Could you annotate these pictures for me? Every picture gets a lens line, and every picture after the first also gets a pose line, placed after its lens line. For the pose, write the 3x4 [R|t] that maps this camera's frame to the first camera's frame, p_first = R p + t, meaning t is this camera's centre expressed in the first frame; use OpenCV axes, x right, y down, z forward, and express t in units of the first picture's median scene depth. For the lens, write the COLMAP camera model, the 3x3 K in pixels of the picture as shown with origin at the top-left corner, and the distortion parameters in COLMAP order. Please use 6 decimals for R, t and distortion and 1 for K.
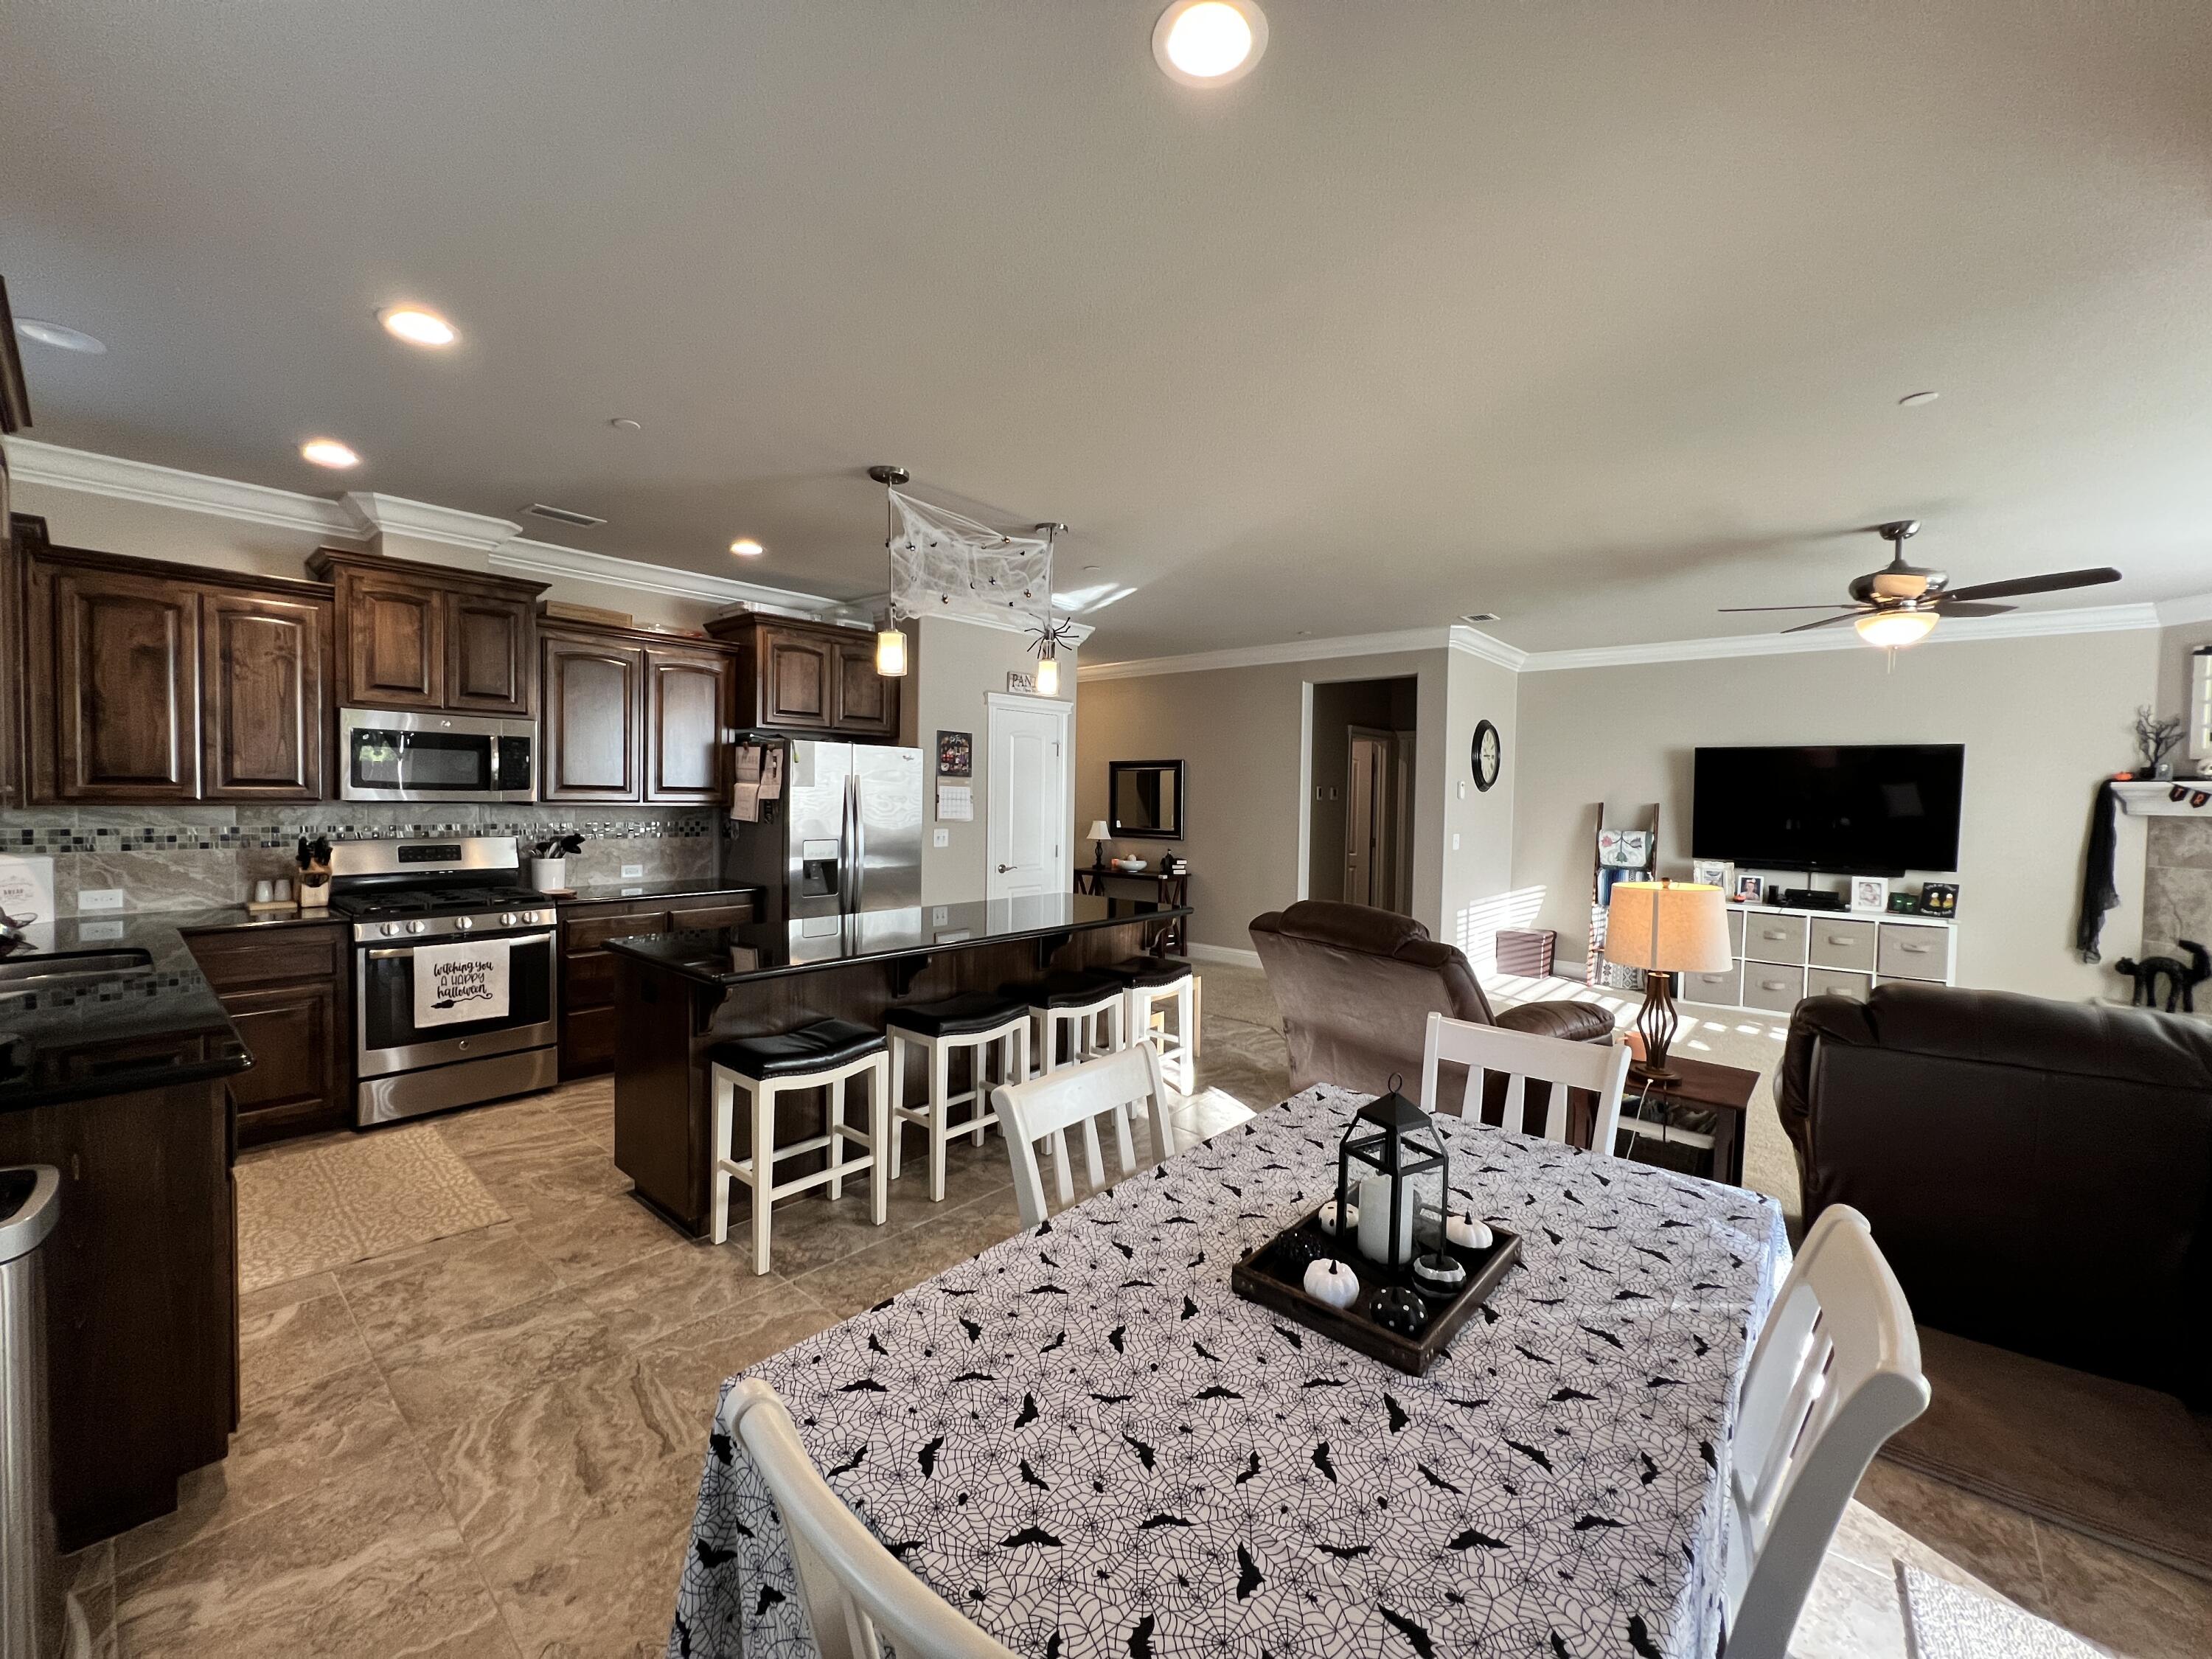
lens RADIAL K [[887.5, 0, 1086.6], [0, 887.5, 824.1], [0, 0, 1]] dist [-0.002708, 0.000202]
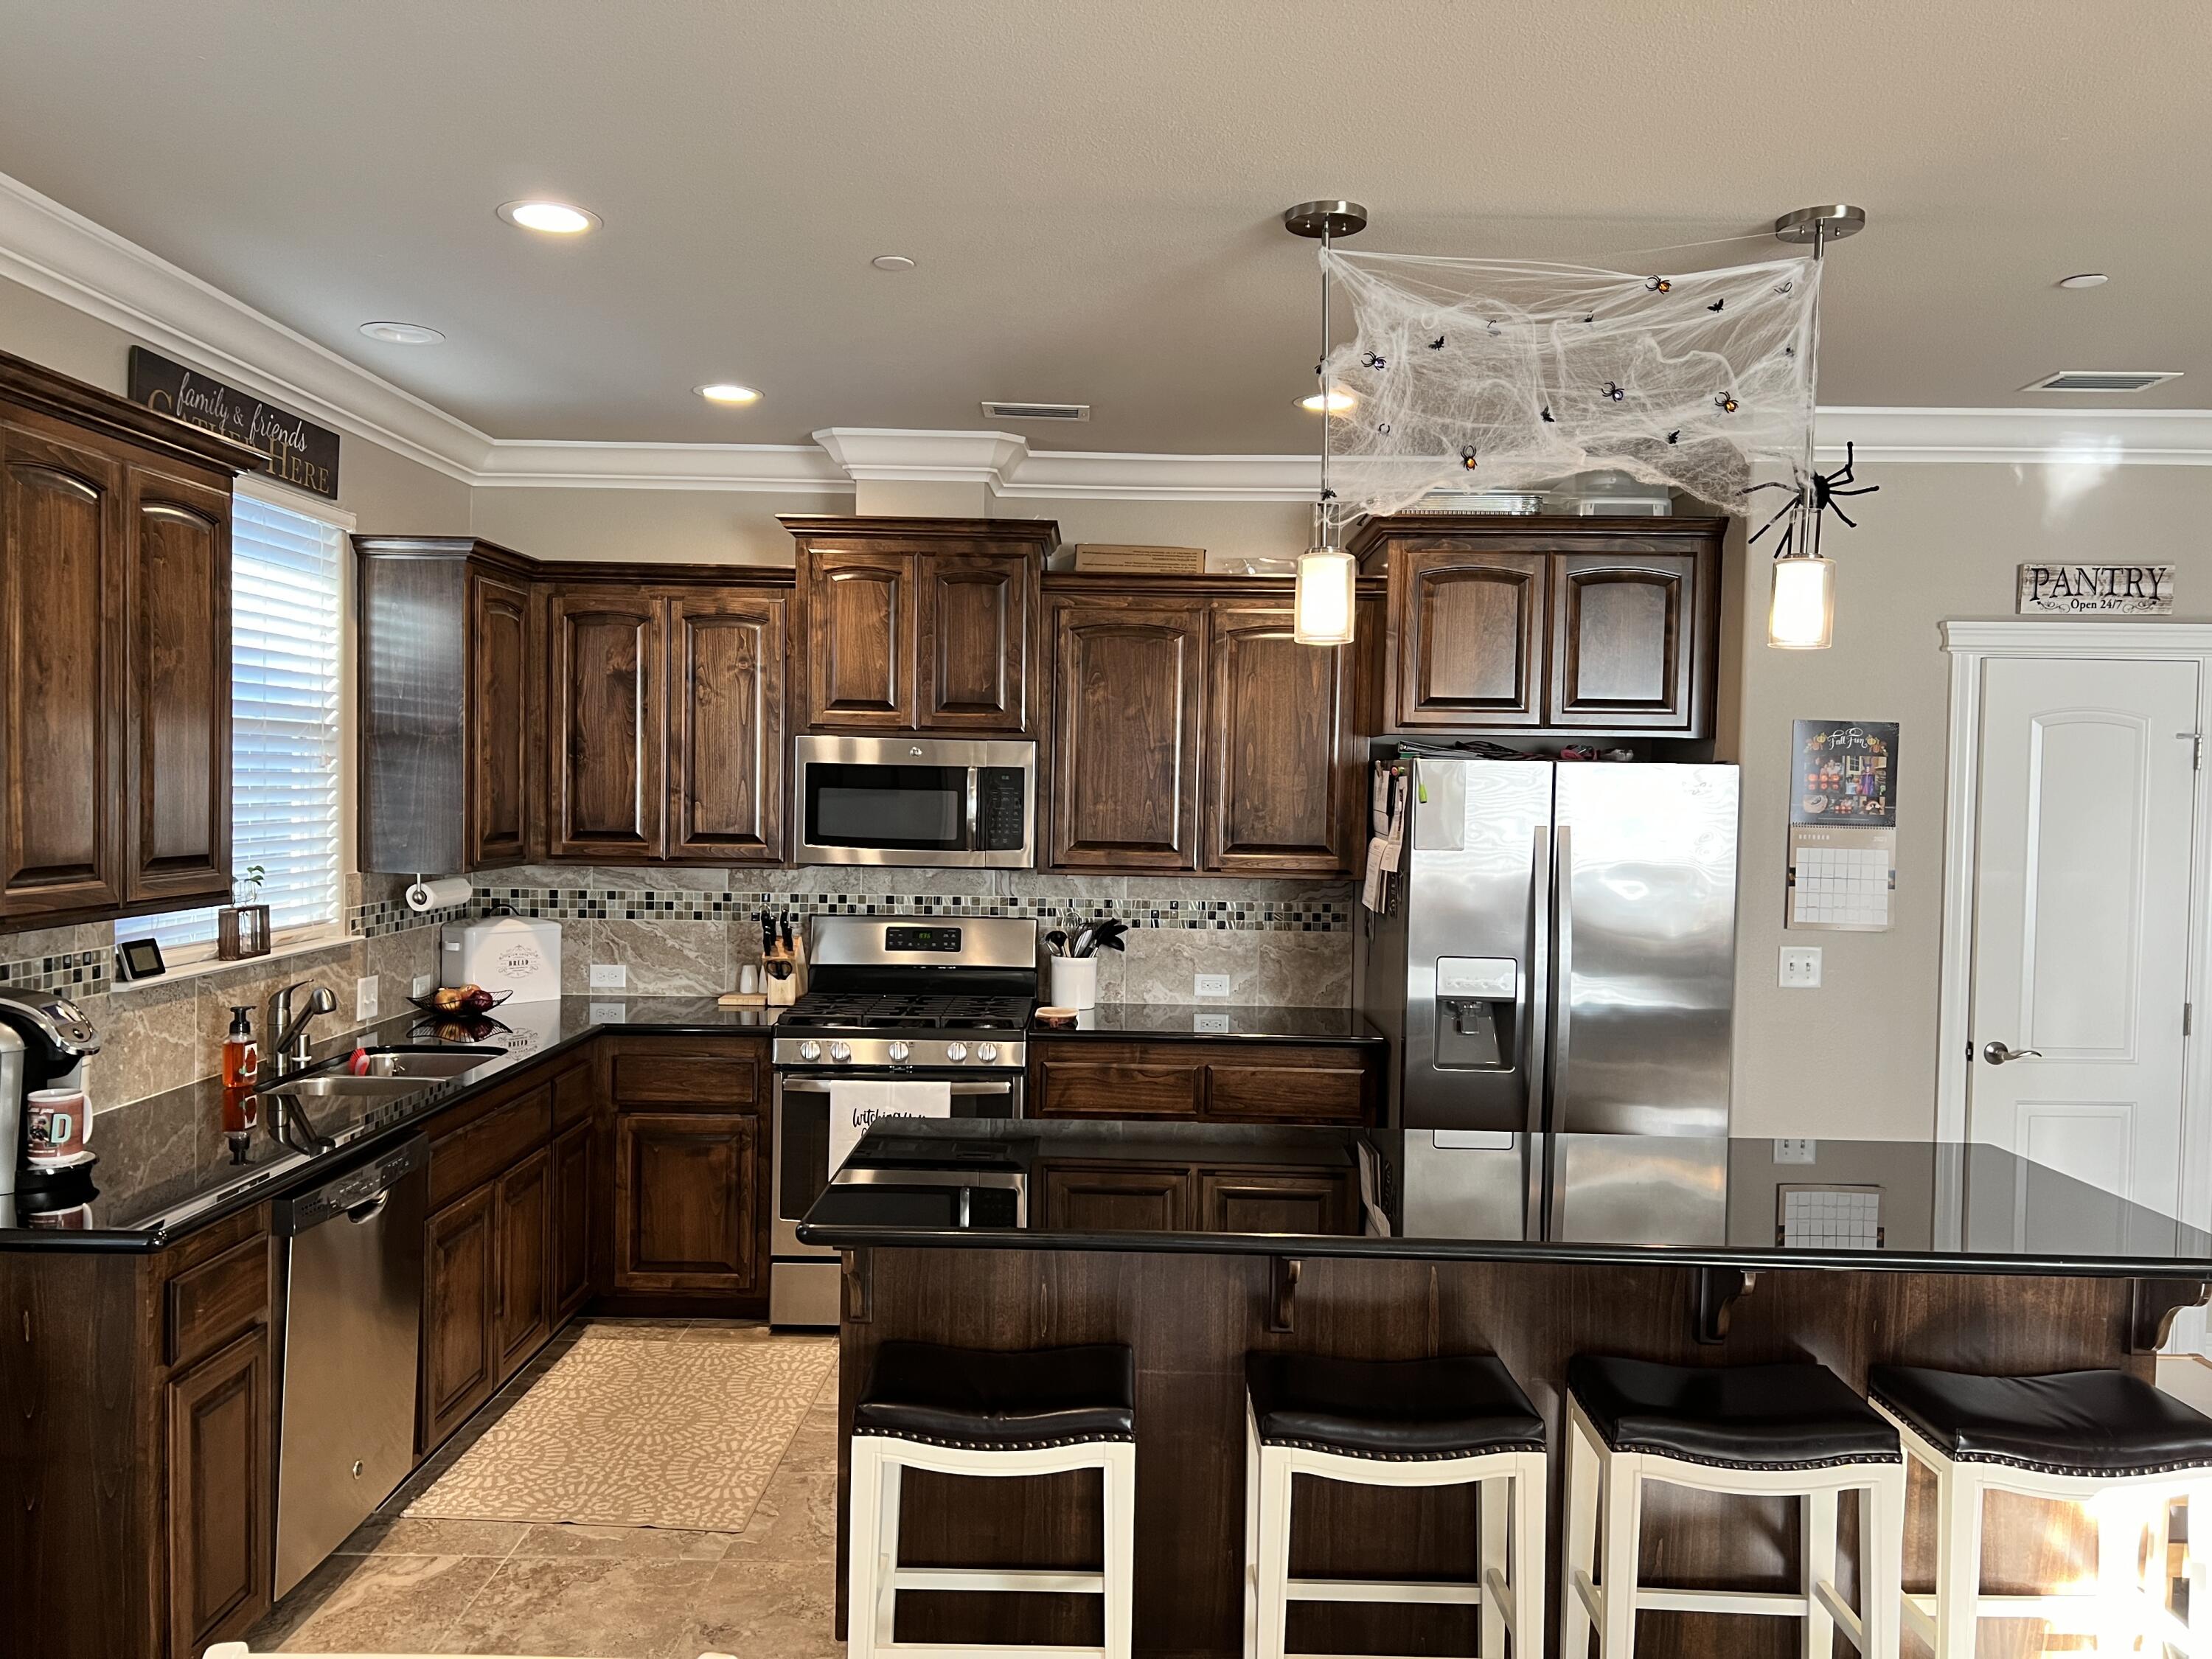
lens RADIAL K [[1634.0, 0, 1094.6], [0, 1634.0, 841.8], [0, 0, 1]] dist [0.046506, -0.057911]
pose [[0.659236, 0.021146, -0.751639, 0.332096], [-0.031233, 0.999512, 0.000726, -0.054183], [0.751287, 0.022998, 0.659574, 0.310272]]
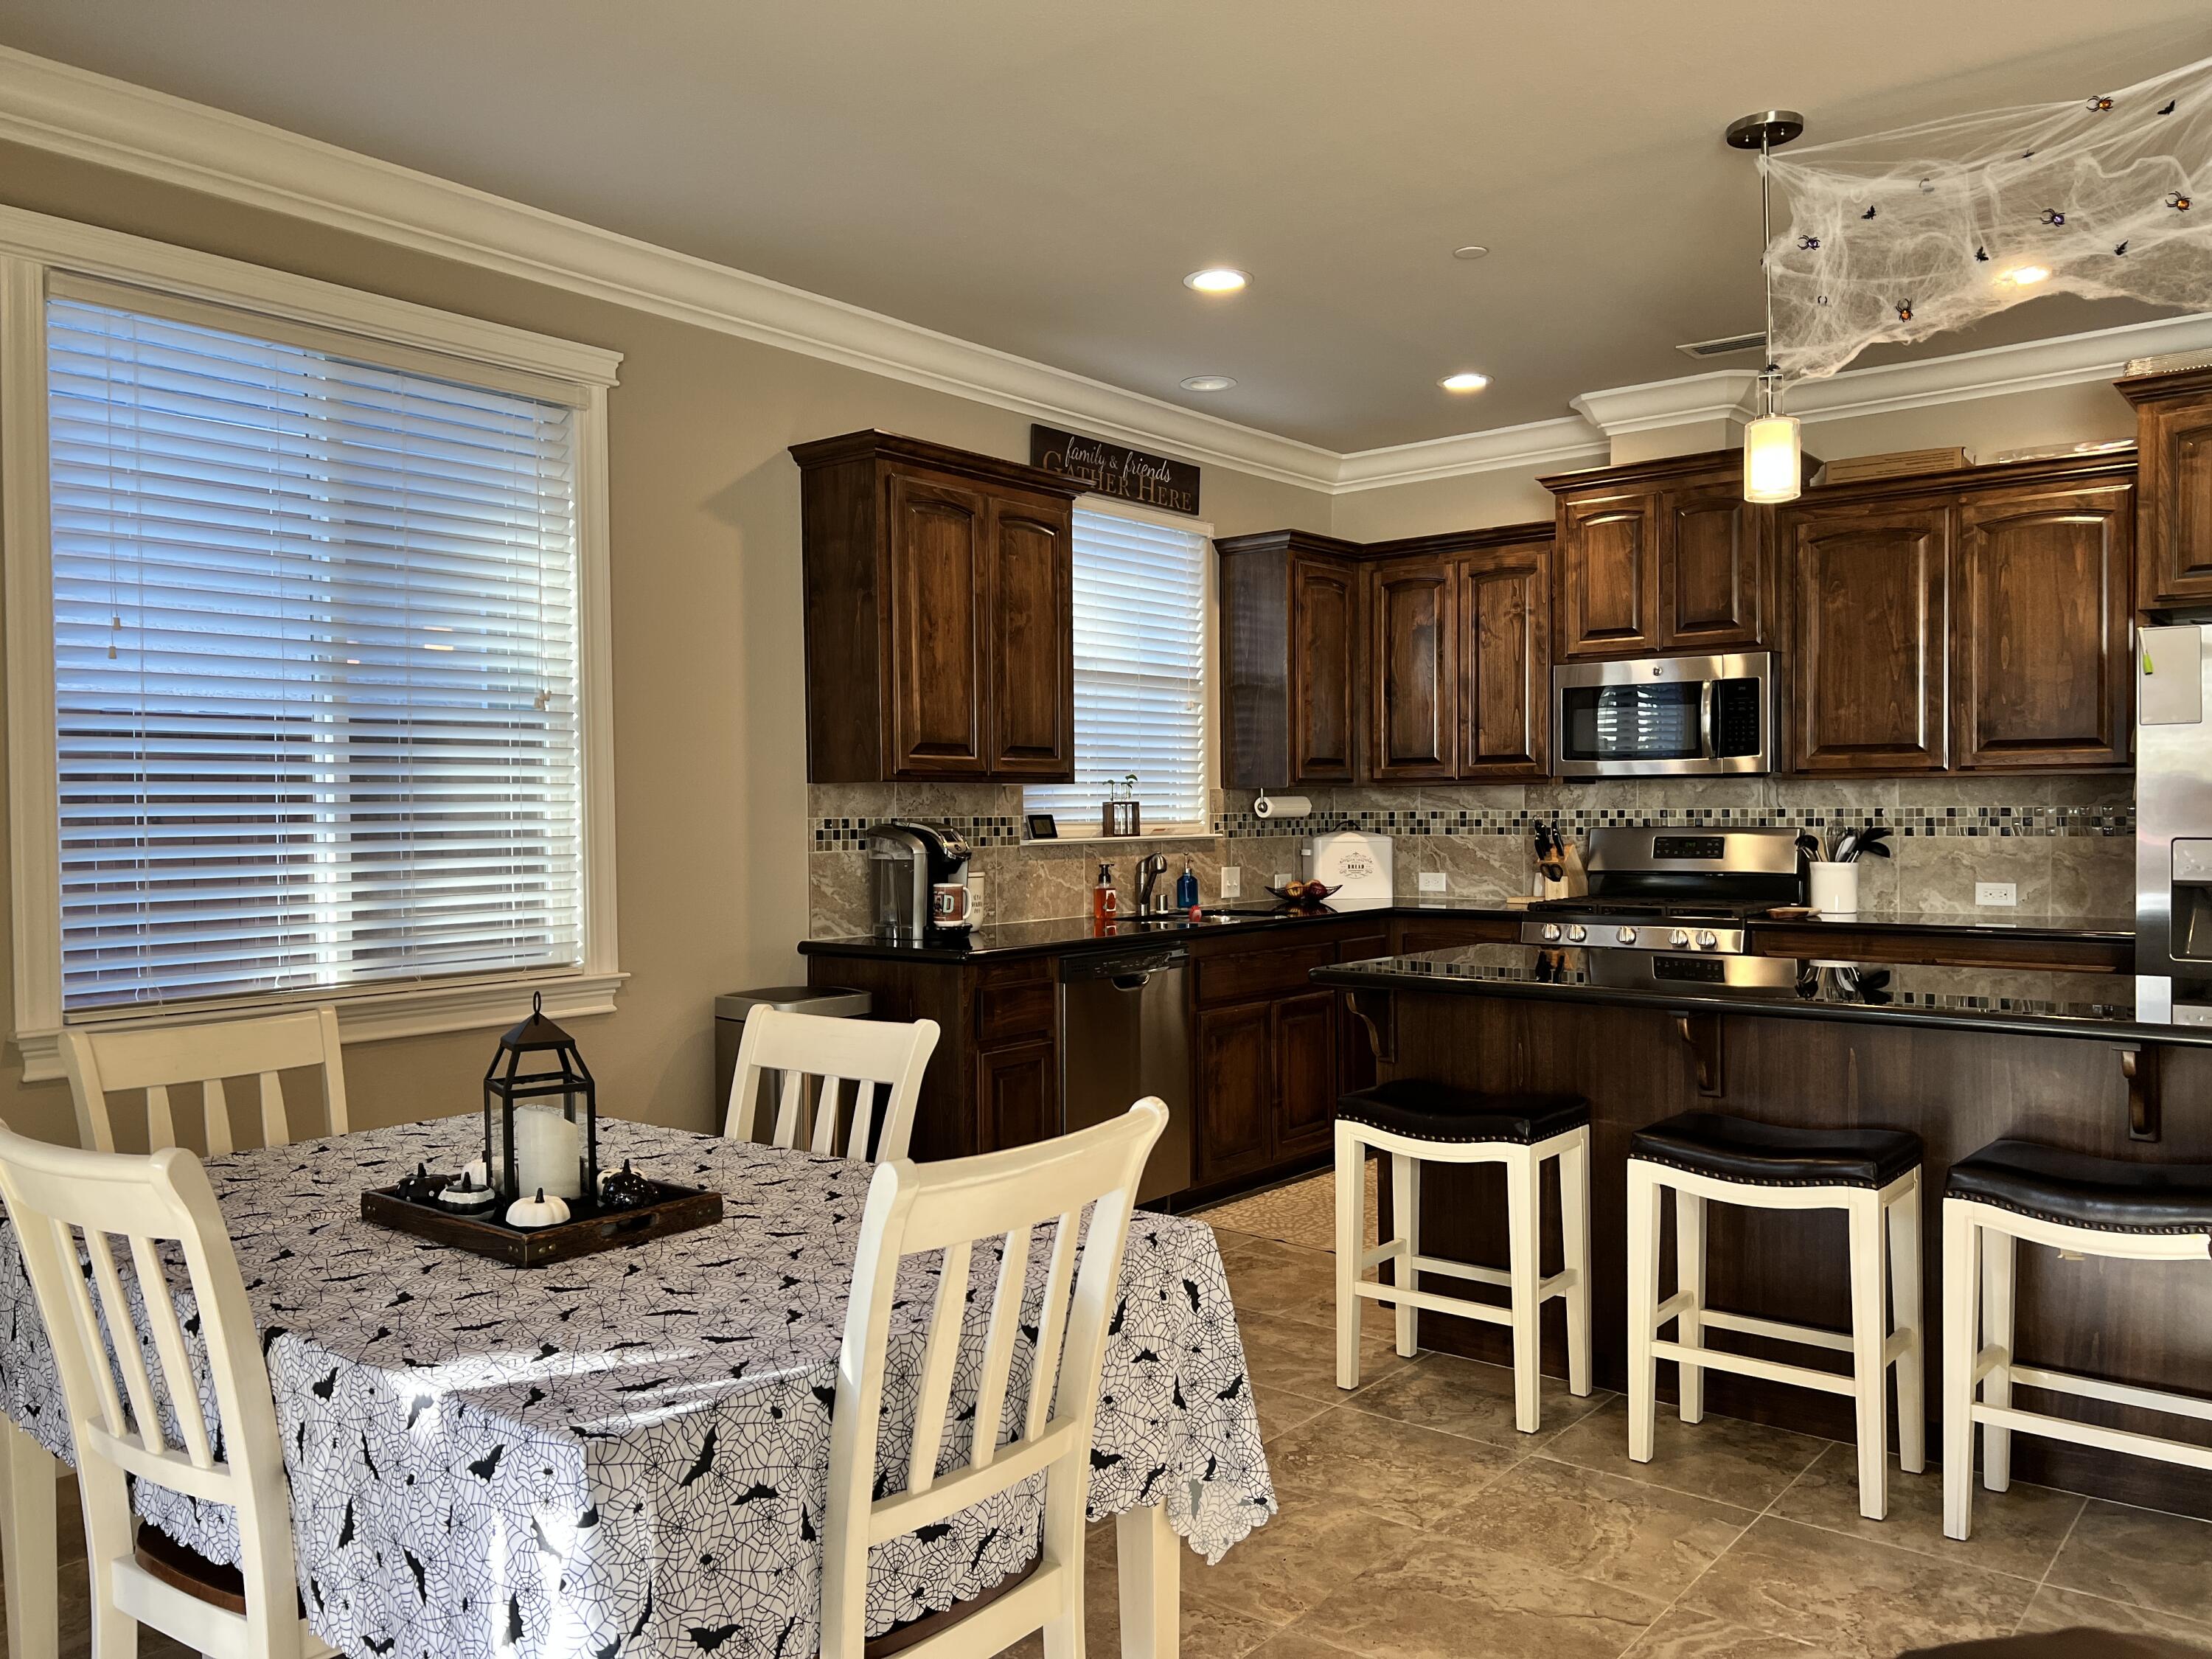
lens RADIAL K [[1634.0, 0, 1092.7], [0, 1634.0, 832.3], [0, 0, 1]] dist [0.046506, -0.057911]
pose [[0.041575, -0.001623, -0.999134, 0.697386], [-0.023782, 0.999714, -0.002613, 0.040938], [0.998852, 0.023870, 0.041524, 0.516073]]
